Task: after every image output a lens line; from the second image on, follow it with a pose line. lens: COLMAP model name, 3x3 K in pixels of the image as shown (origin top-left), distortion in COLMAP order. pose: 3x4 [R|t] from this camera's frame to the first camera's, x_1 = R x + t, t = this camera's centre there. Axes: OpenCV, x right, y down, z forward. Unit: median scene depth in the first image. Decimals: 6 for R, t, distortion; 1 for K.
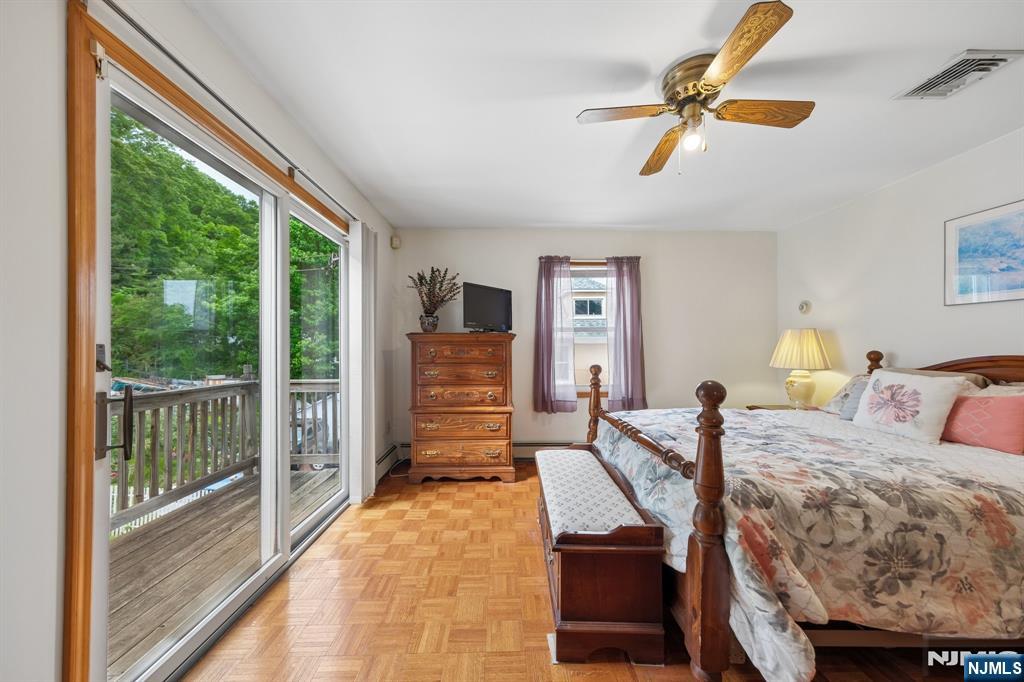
lens RADIAL K [[343.1, 0, 513.5], [0, 343.1, 346.4], [0, 0, 1]] dist [-0.000722, 0.002151]
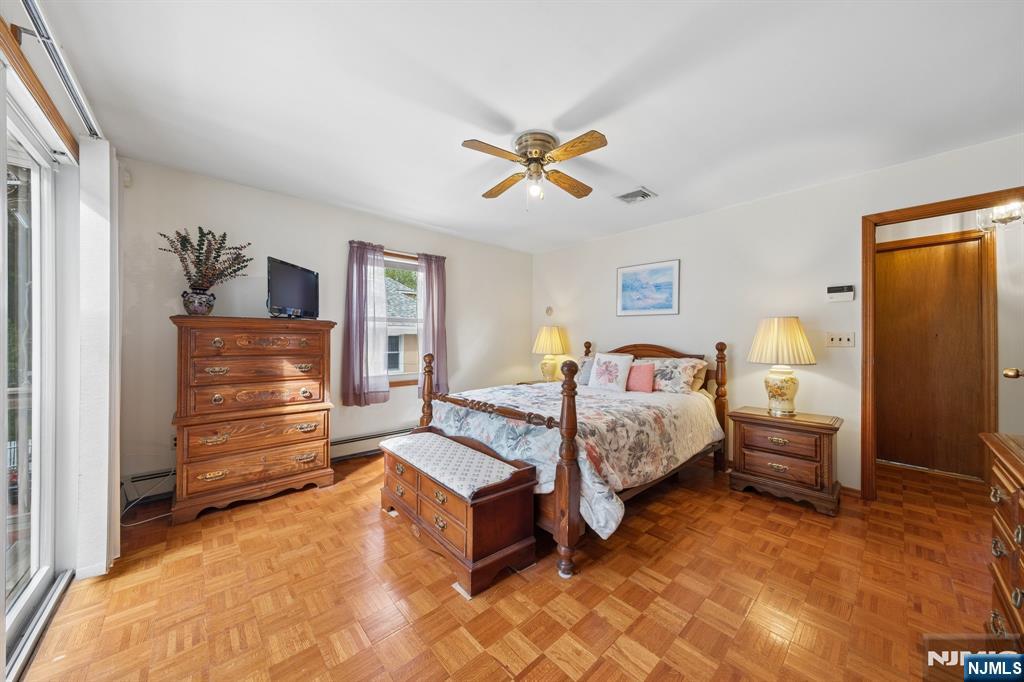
lens RADIAL K [[347.0, 0, 508.6], [0, 347.0, 339.8], [0, 0, 1]] dist [0.001558, 0.000326]
pose [[0.763443, 0.005012, 0.645856, -0.361294], [-0.011061, 0.999925, 0.005315, 0.000812], [-0.645781, -0.011202, 0.763441, -0.006321]]
